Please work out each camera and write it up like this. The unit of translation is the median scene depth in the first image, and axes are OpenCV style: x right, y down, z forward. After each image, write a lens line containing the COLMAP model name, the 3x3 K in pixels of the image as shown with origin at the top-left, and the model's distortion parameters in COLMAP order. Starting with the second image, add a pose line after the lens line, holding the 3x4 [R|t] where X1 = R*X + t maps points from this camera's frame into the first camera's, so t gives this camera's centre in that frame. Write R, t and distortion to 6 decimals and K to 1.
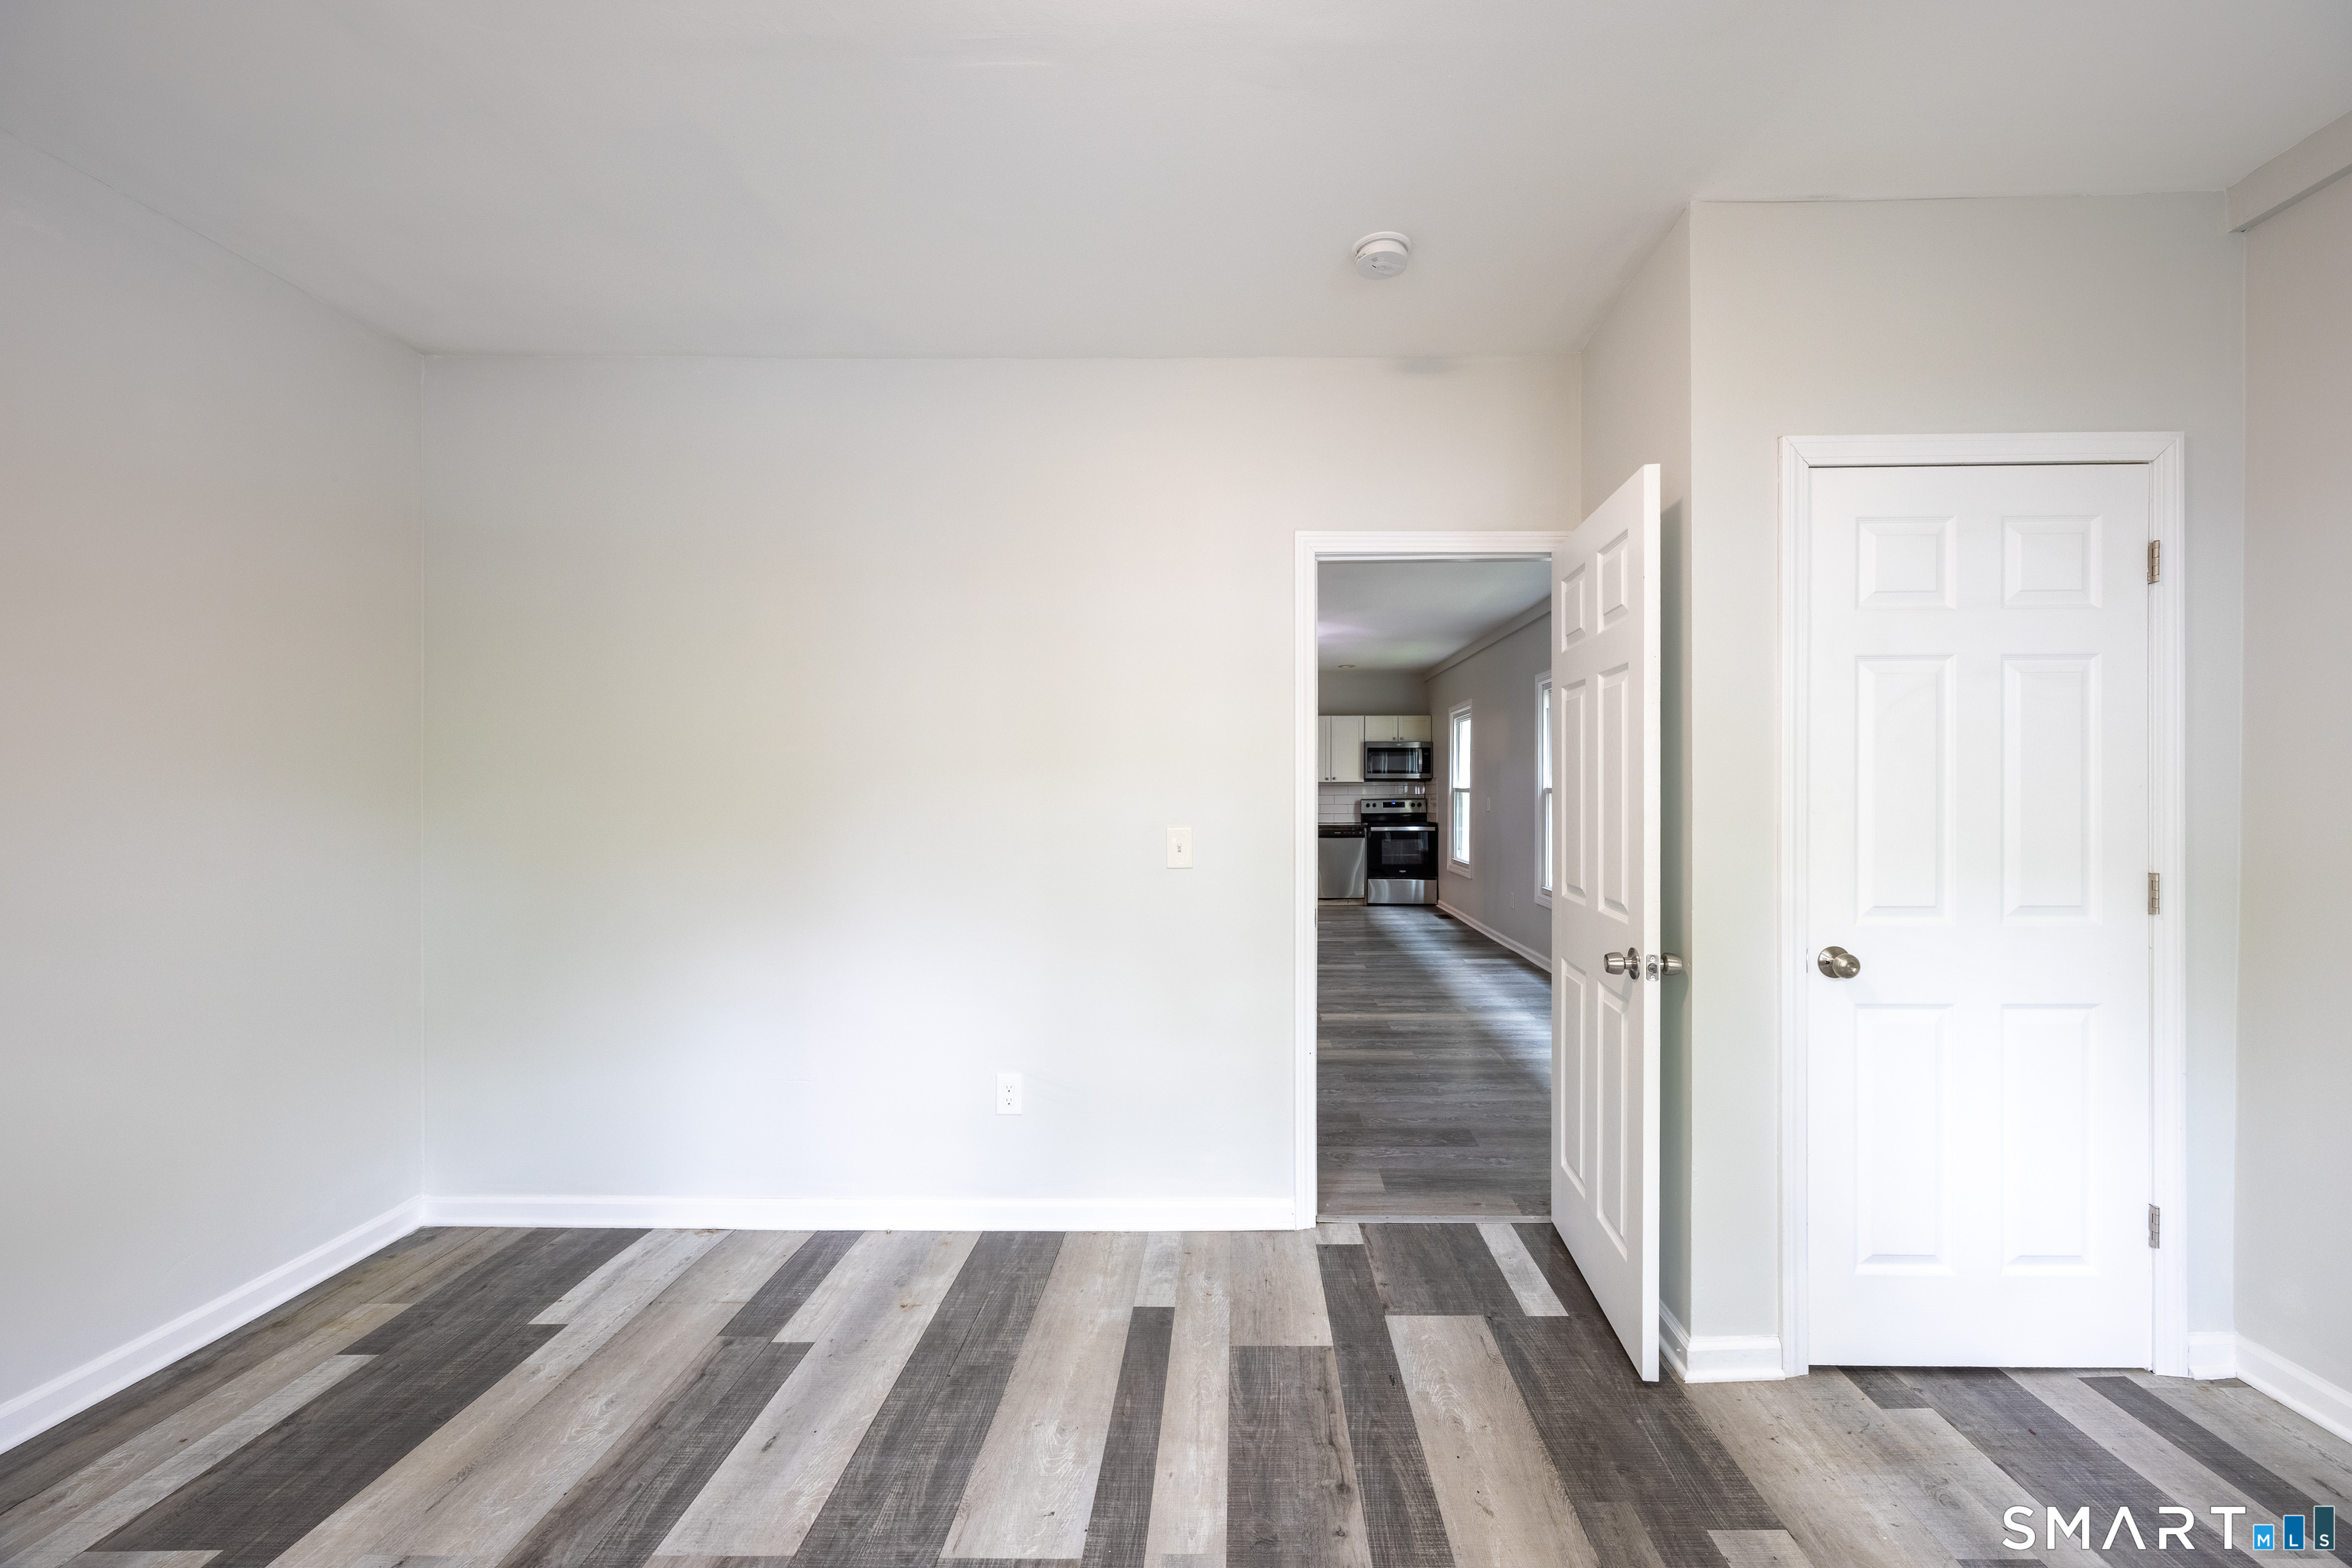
lens RADIAL K [[865.8, 0, 1219.2], [0, 865.8, 787.8], [0, 0, 1]] dist [0.000534, 0.000077]
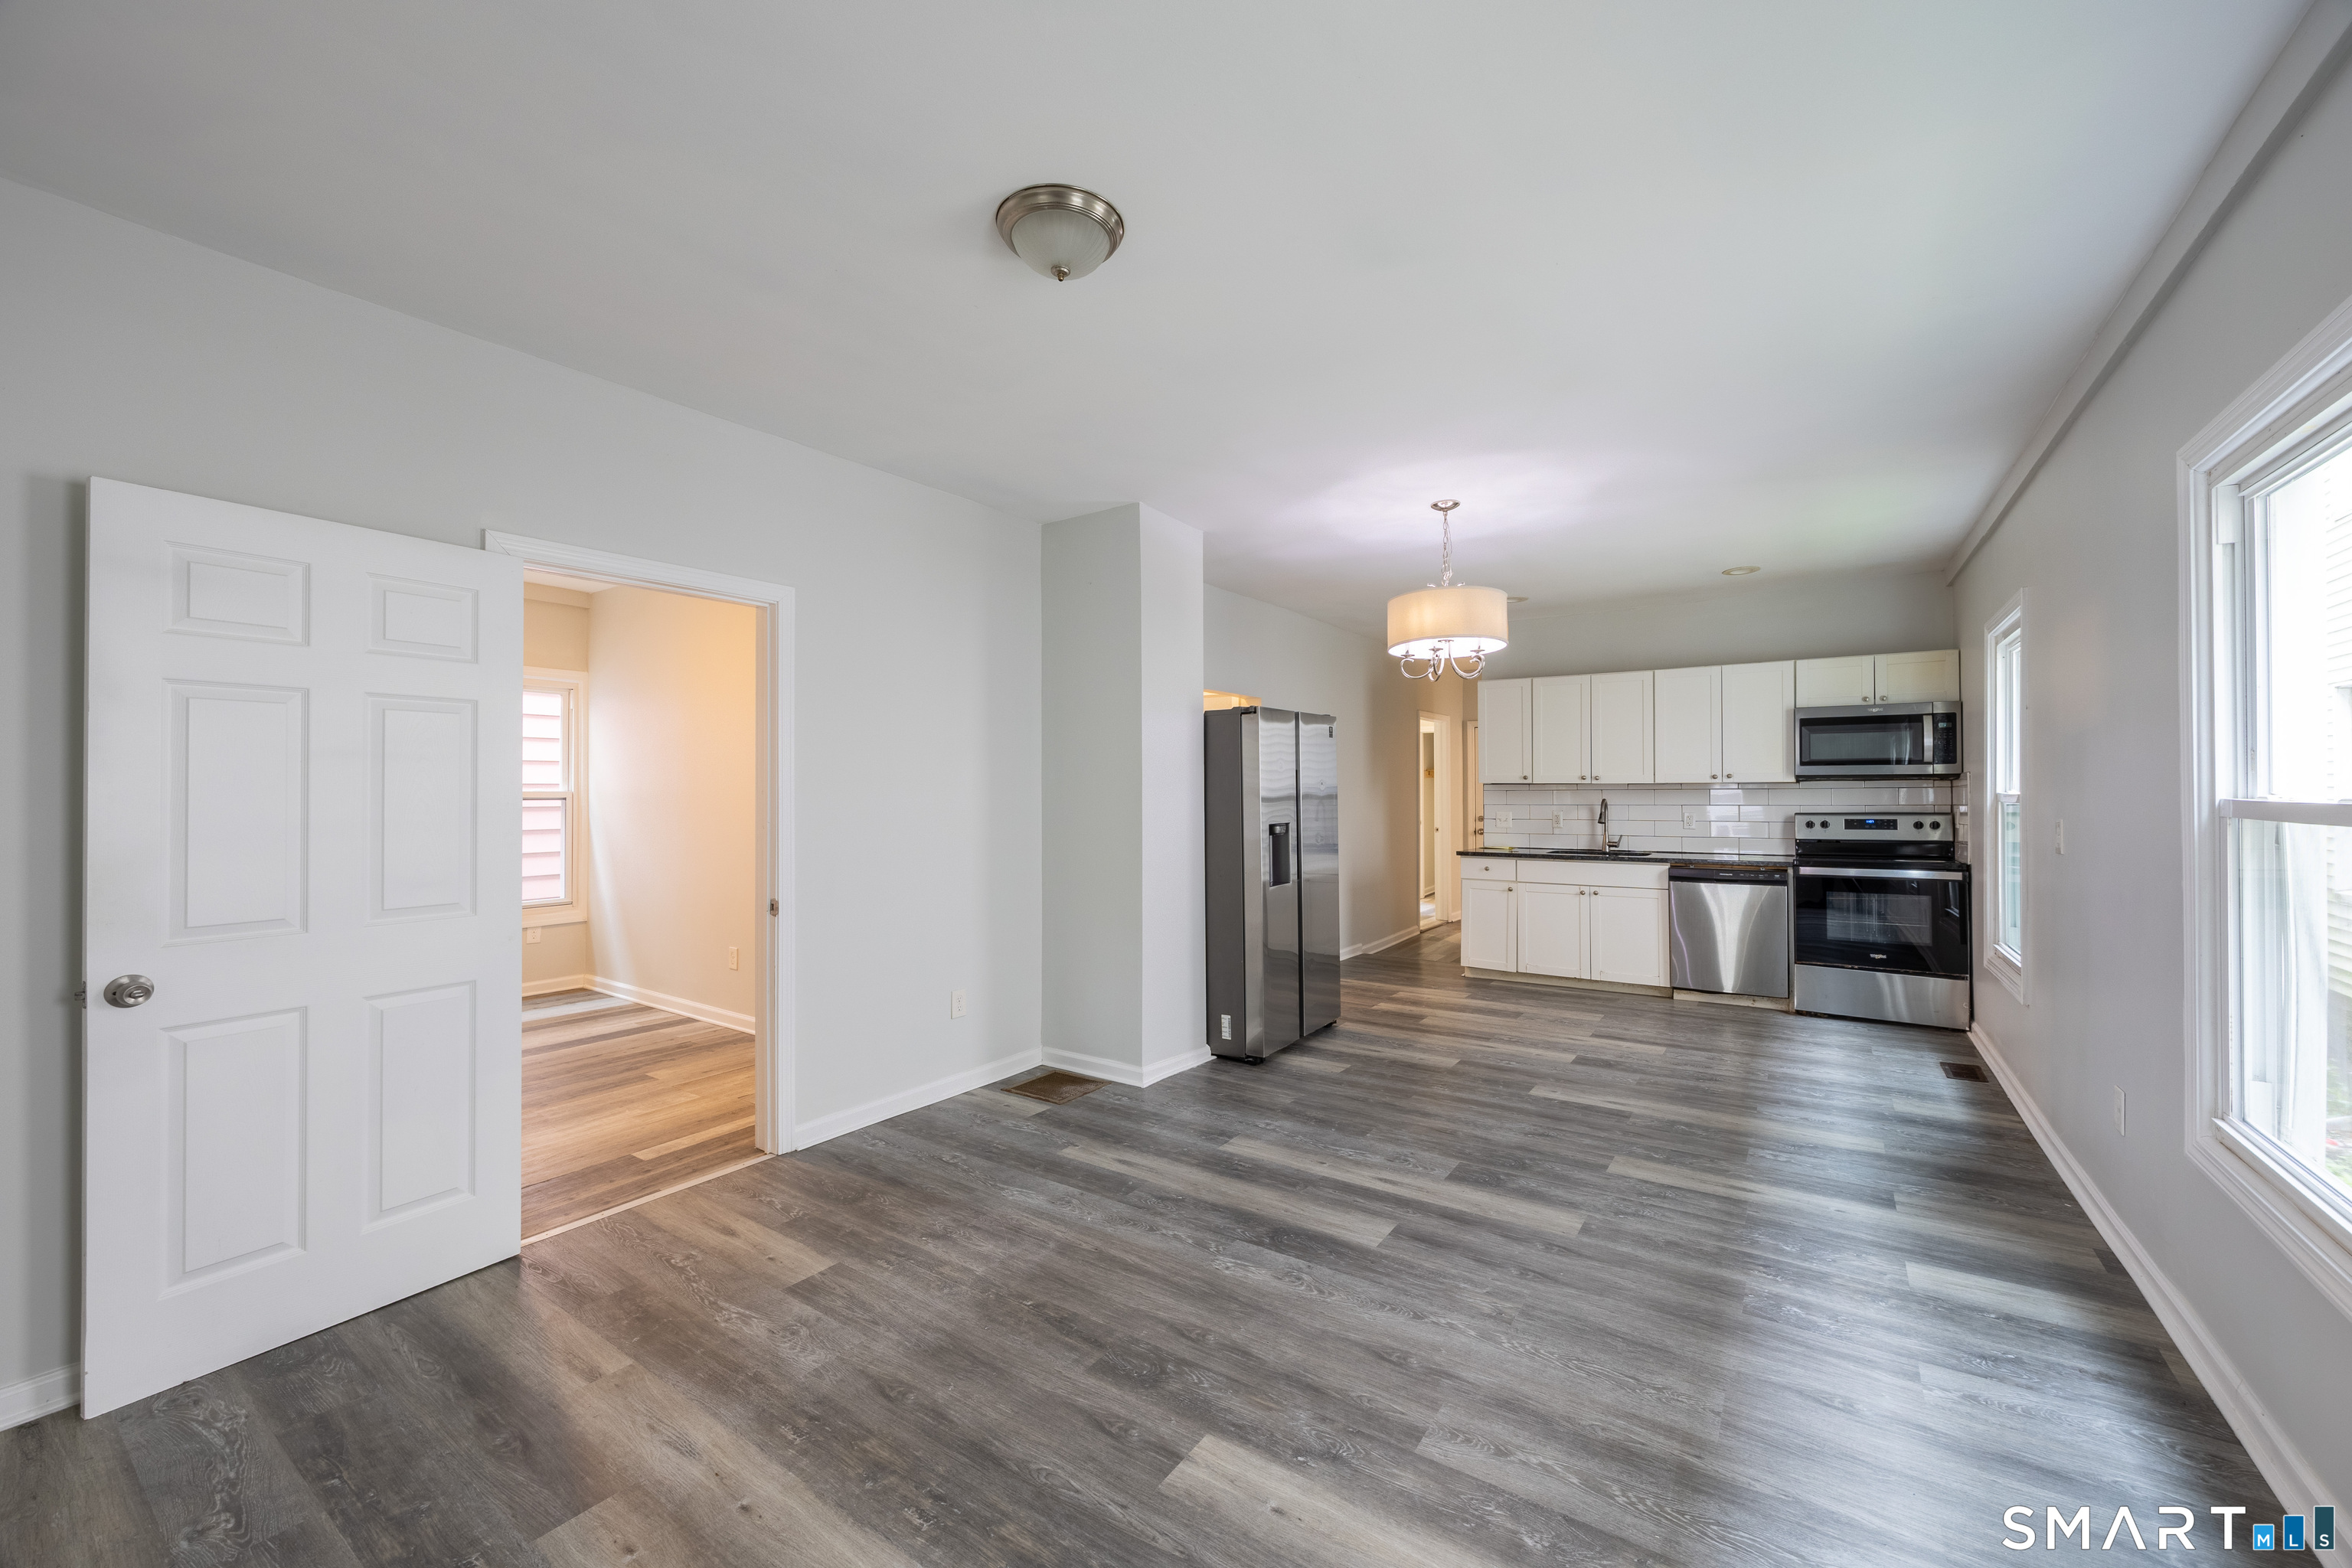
lens RADIAL K [[887.3, 0, 1176.0], [0, 887.3, 784.0], [0, 0, 1]] dist [-0.001206, -0.000134]
pose [[0.837724, -0.001341, -0.546091, 0.147379], [-0.000313, 0.999996, -0.002936, -0.003354], [0.546093, 0.002630, 0.837720, 0.331966]]
